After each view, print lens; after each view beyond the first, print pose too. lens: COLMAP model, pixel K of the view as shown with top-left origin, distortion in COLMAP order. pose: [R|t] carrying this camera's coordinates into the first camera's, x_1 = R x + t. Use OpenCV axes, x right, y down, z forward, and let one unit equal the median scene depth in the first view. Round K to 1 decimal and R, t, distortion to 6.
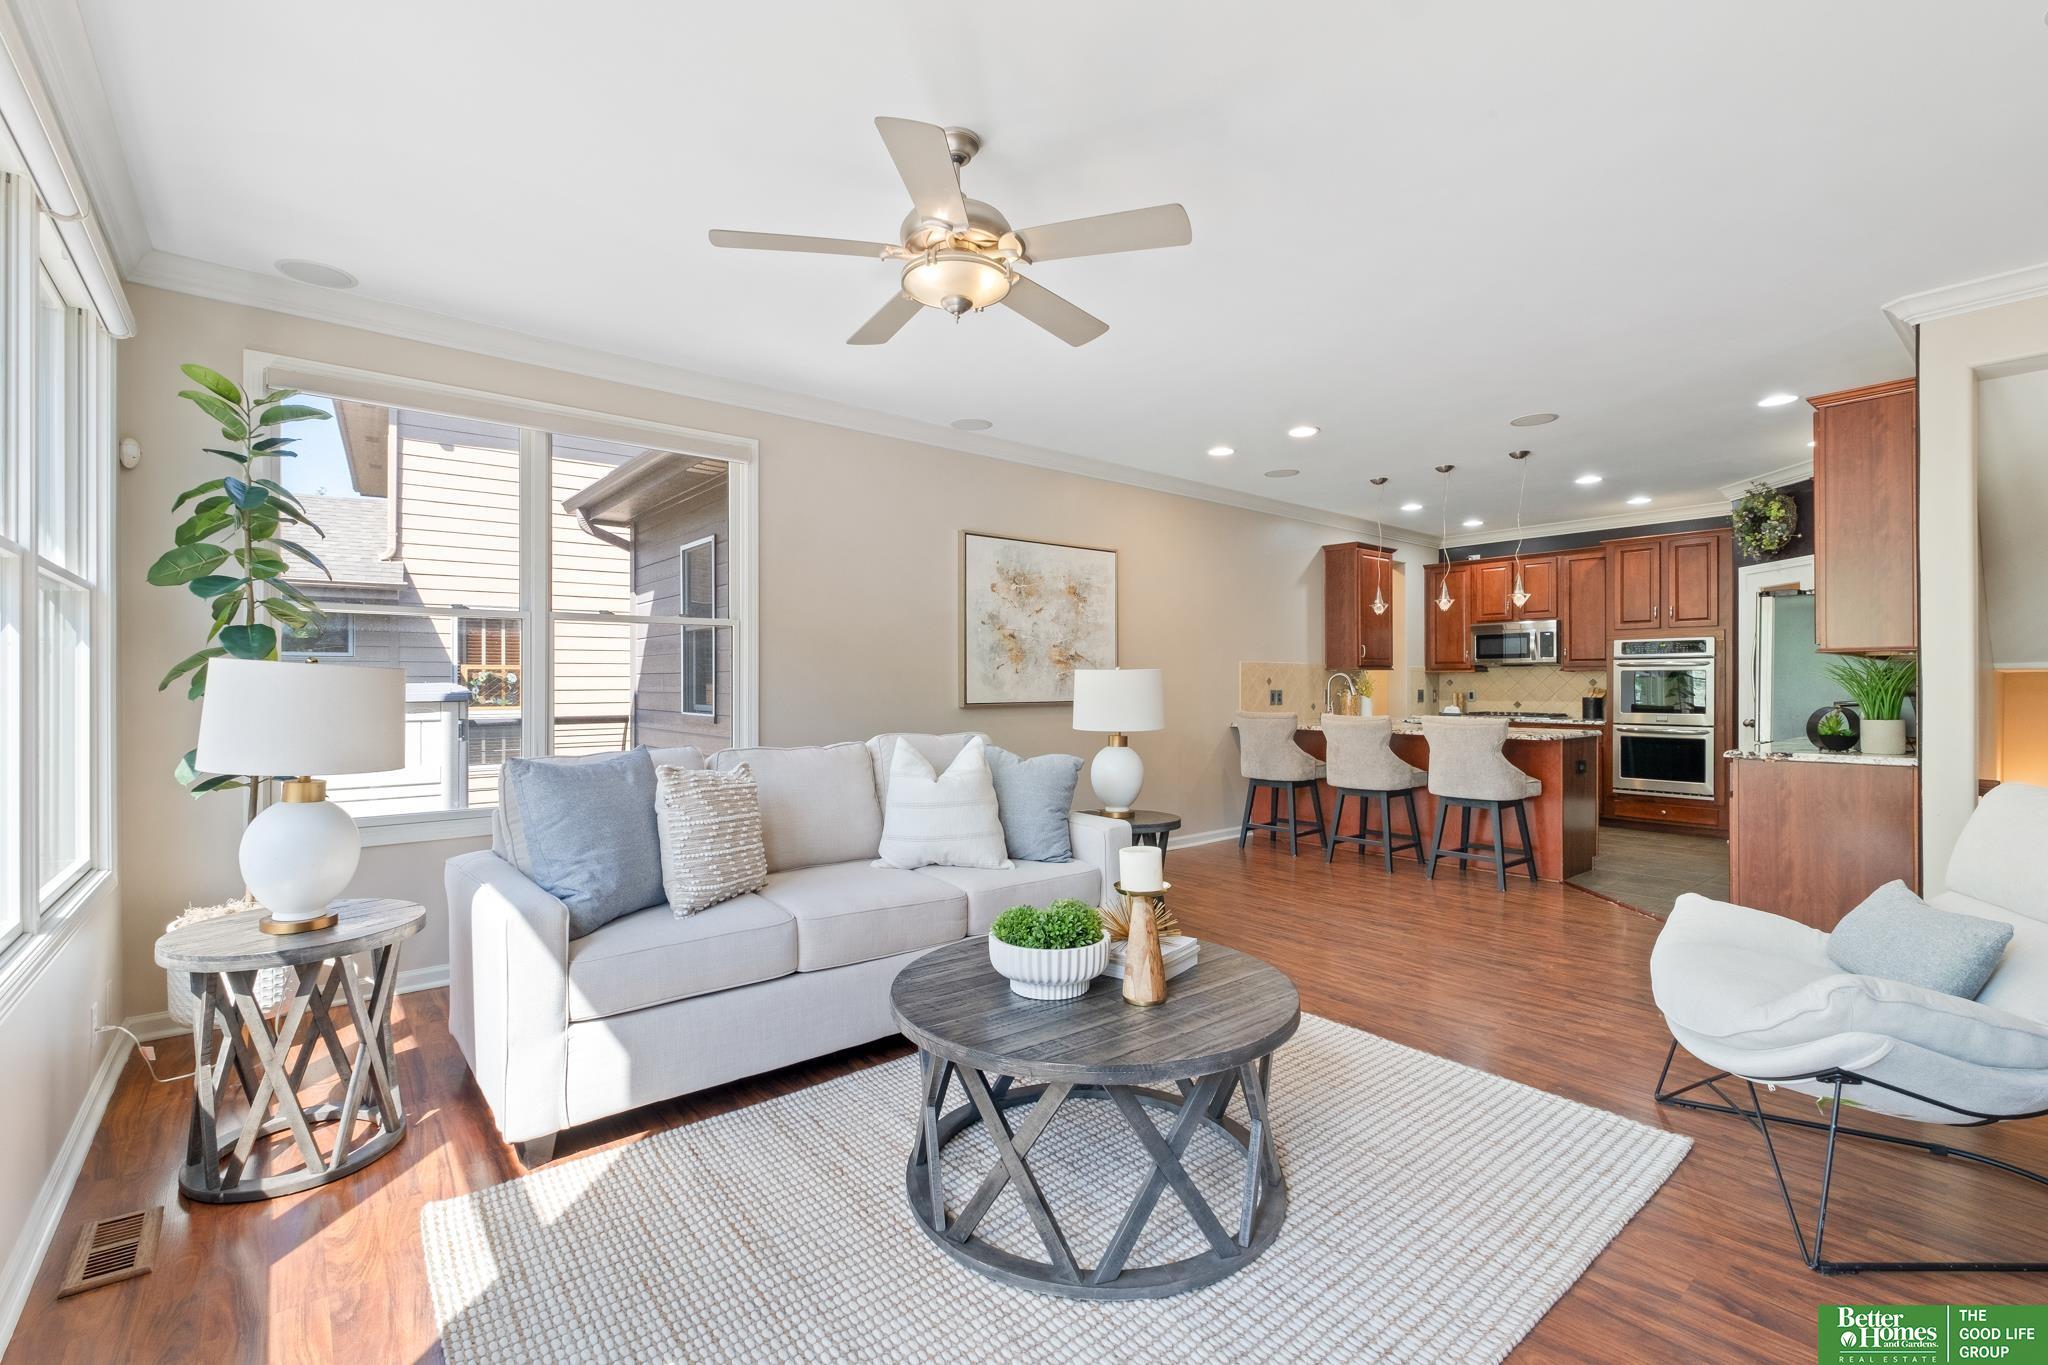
lens RADIAL K [[888.4, 0, 1012.2], [0, 888.4, 679.0], [0, 0, 1]] dist [-0.011081, -0.000364]
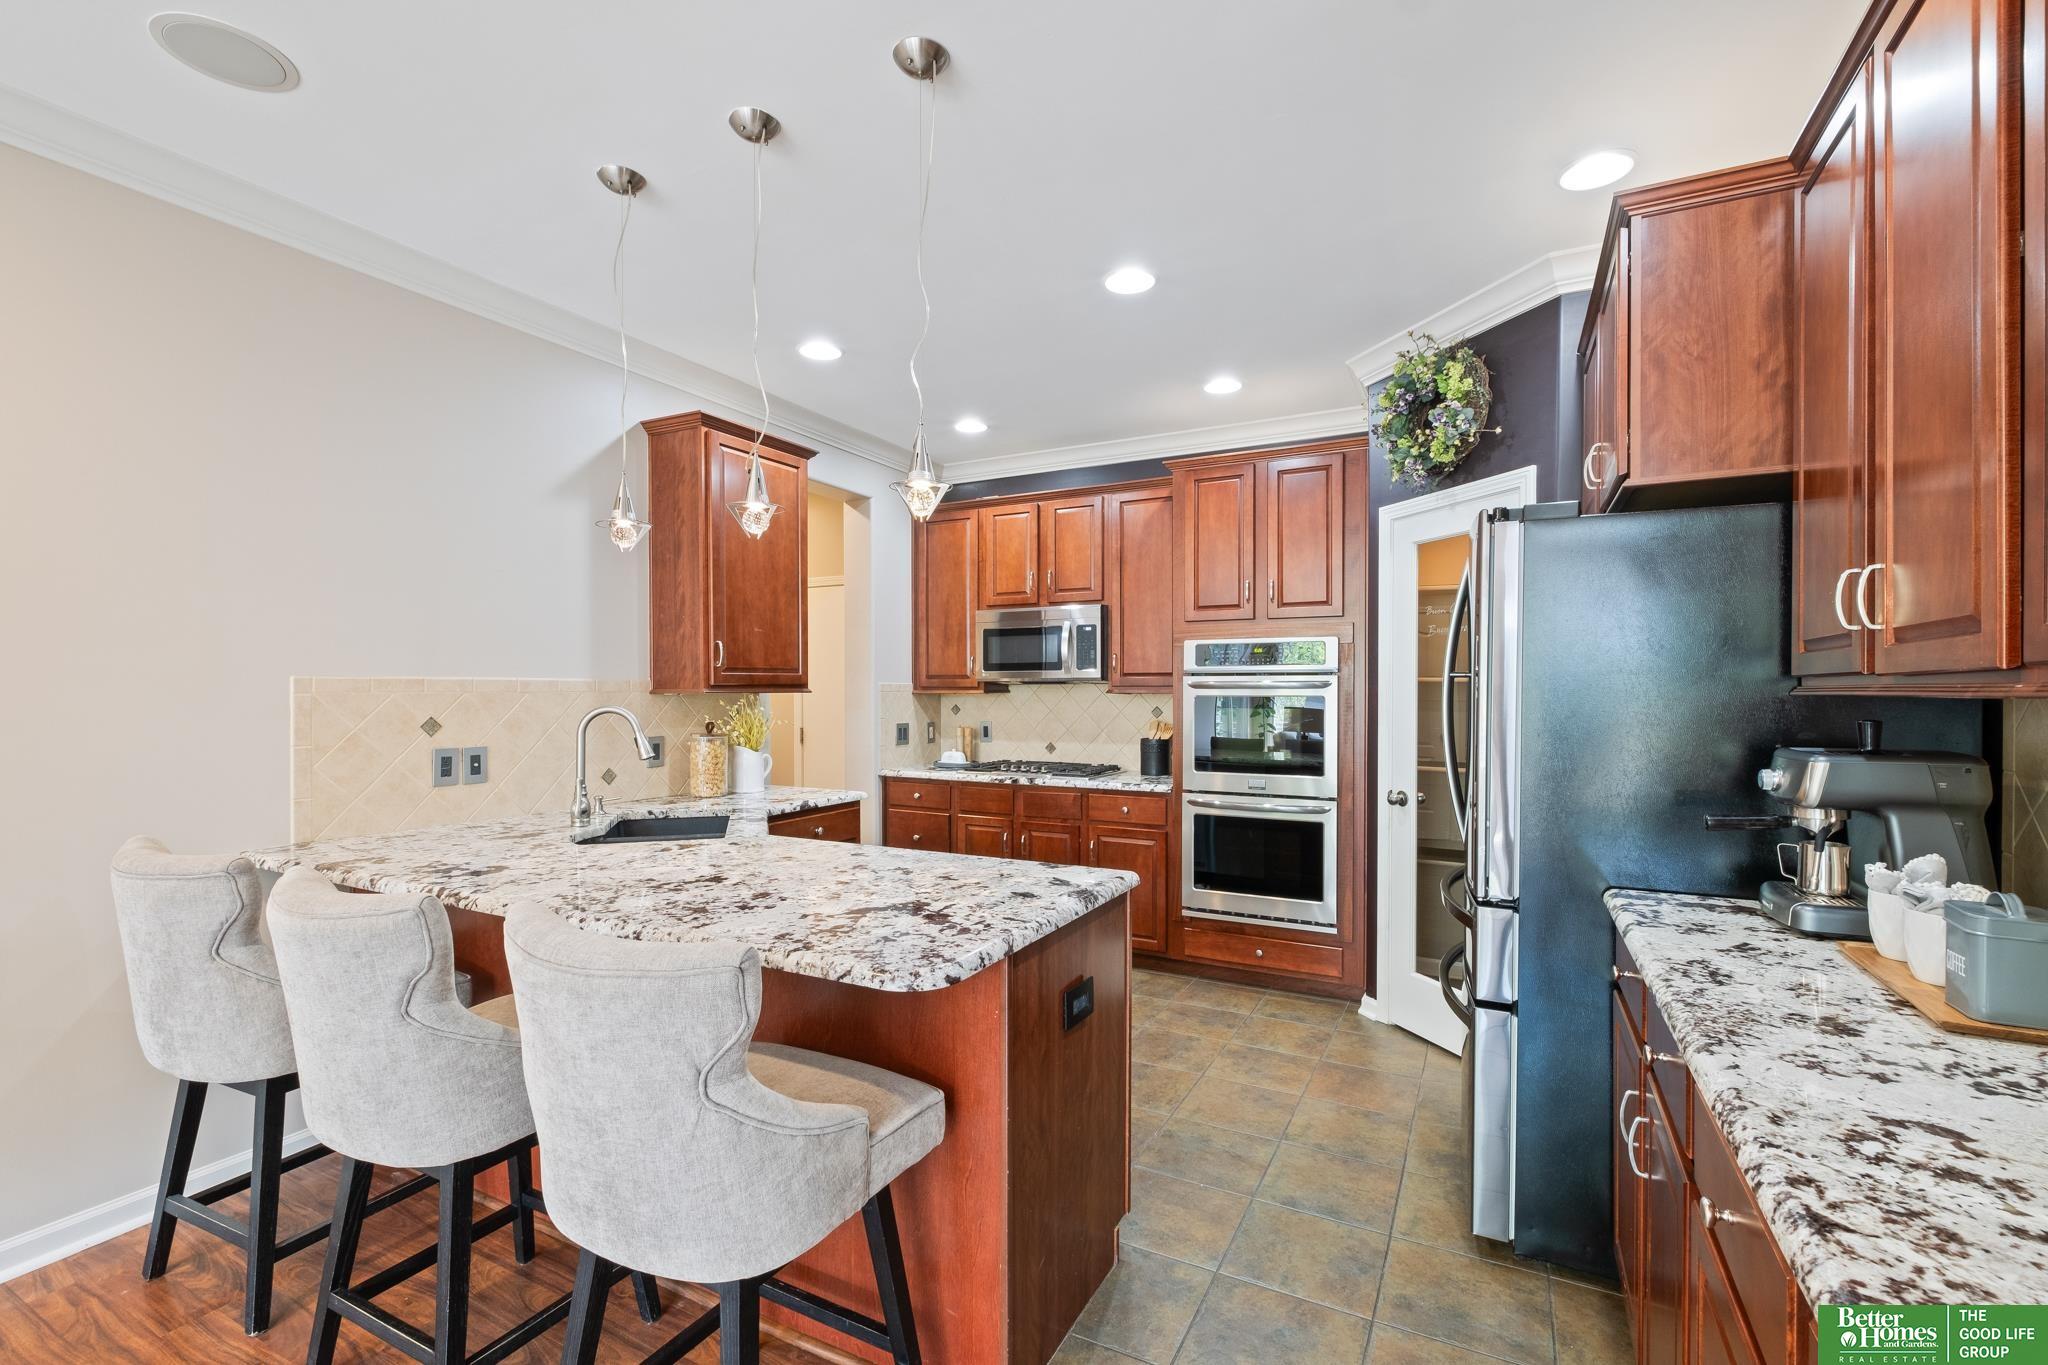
lens RADIAL K [[888.4, 0, 1030.9], [0, 888.4, 687.8], [0, 0, 1]] dist [-0.011081, -0.000364]
pose [[0.917805, 0.000274, 0.397031, 0.360985], [-0.002367, 0.999986, 0.004782, -0.016120], [-0.397024, -0.005328, 0.917793, 0.511500]]
